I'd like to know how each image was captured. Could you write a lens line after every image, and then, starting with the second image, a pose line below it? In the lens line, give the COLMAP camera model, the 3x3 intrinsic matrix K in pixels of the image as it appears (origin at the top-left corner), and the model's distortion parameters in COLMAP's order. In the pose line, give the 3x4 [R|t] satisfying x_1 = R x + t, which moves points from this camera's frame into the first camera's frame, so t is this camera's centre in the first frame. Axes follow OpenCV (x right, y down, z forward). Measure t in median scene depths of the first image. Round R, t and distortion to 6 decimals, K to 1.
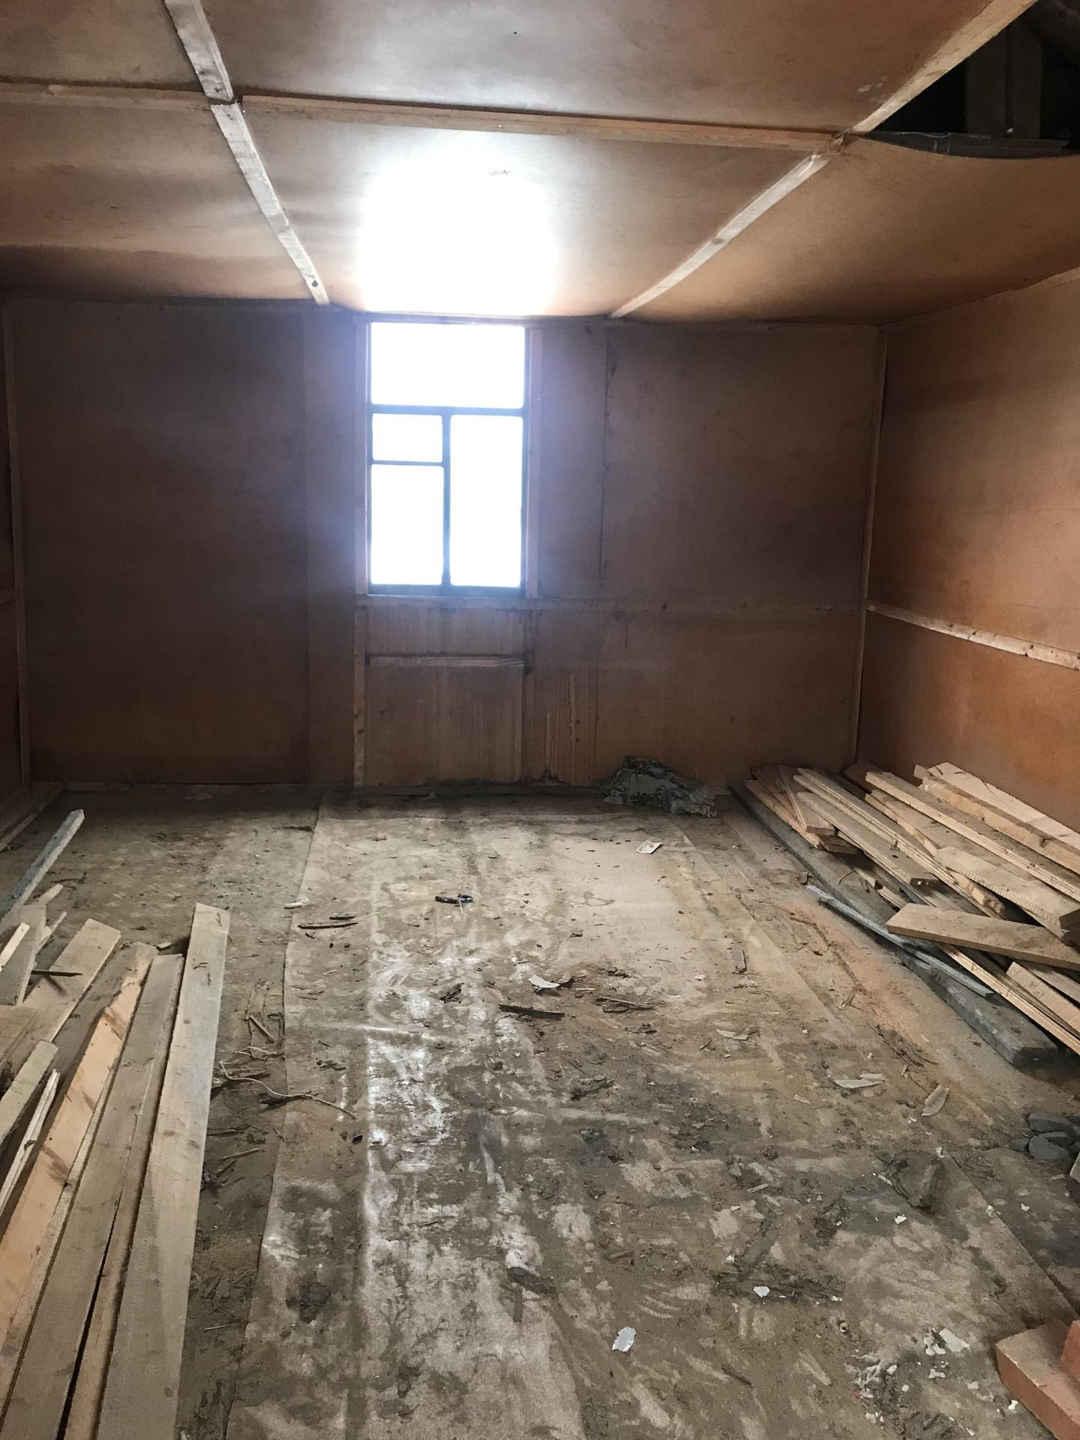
lens RADIAL K [[1154.5, 0, 540.0], [0, 1154.5, 720.0], [0, 0, 1]] dist [0.037086, 0.001451]
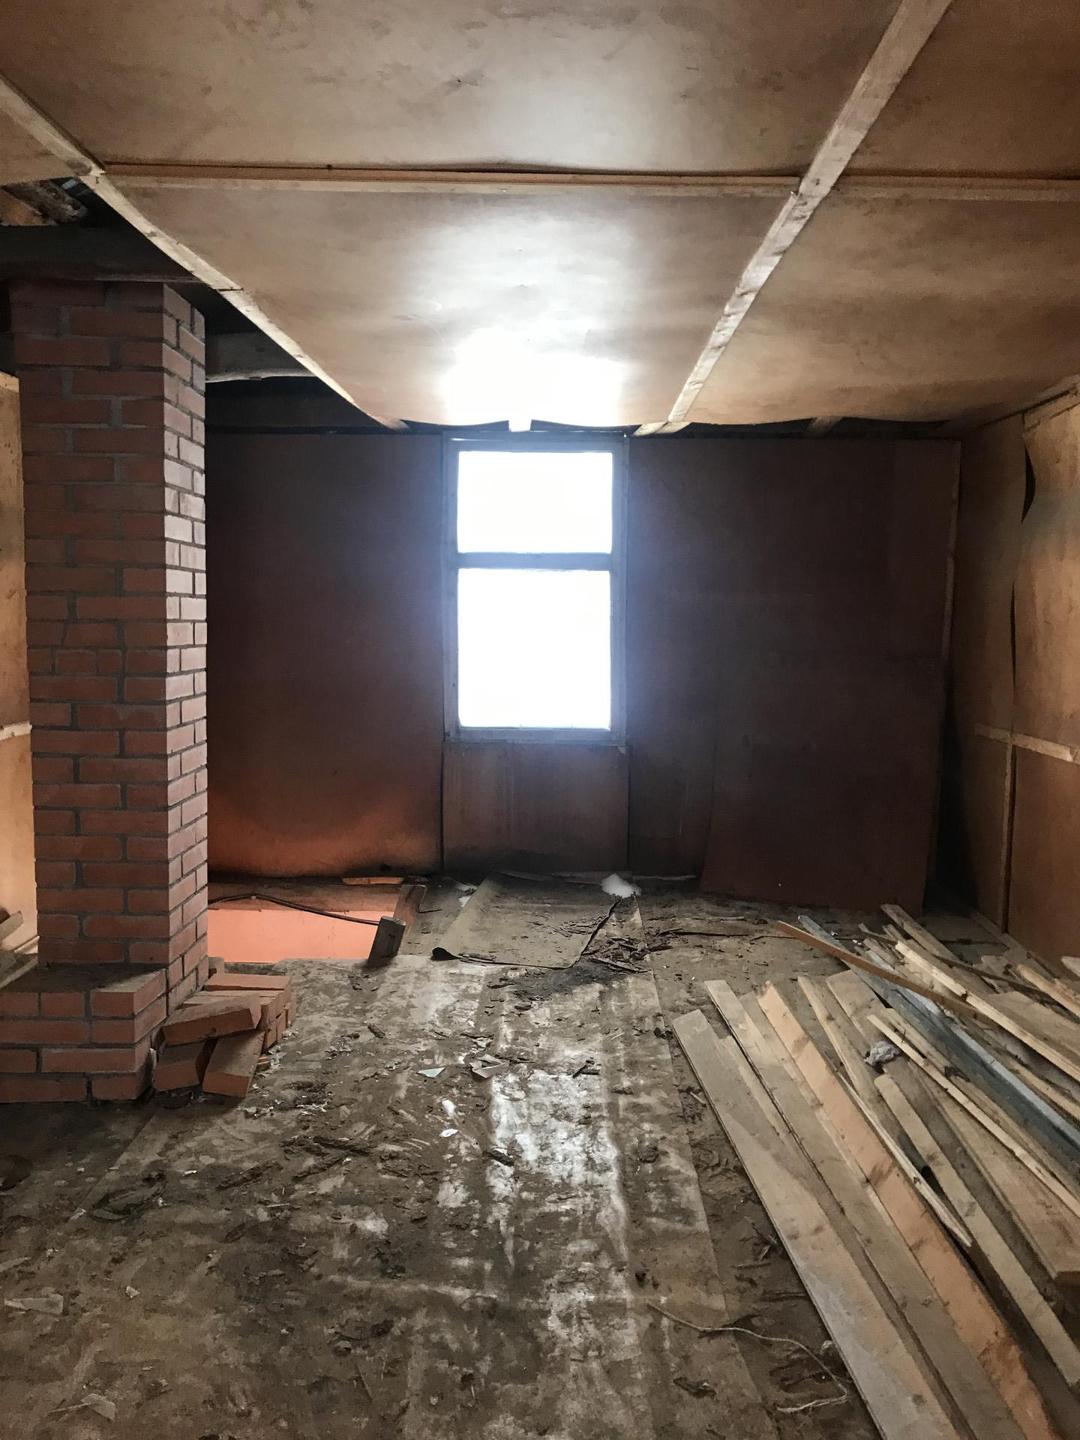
lens RADIAL K [[1154.5, 0, 540.0], [0, 1154.5, 720.0], [0, 0, 1]] dist [0.037086, 0.001451]
pose [[-0.989086, -0.049021, 0.138947, -0.171990], [-0.005649, 0.954955, 0.296696, -0.333105], [-0.147233, 0.292673, -0.944810, 1.648149]]
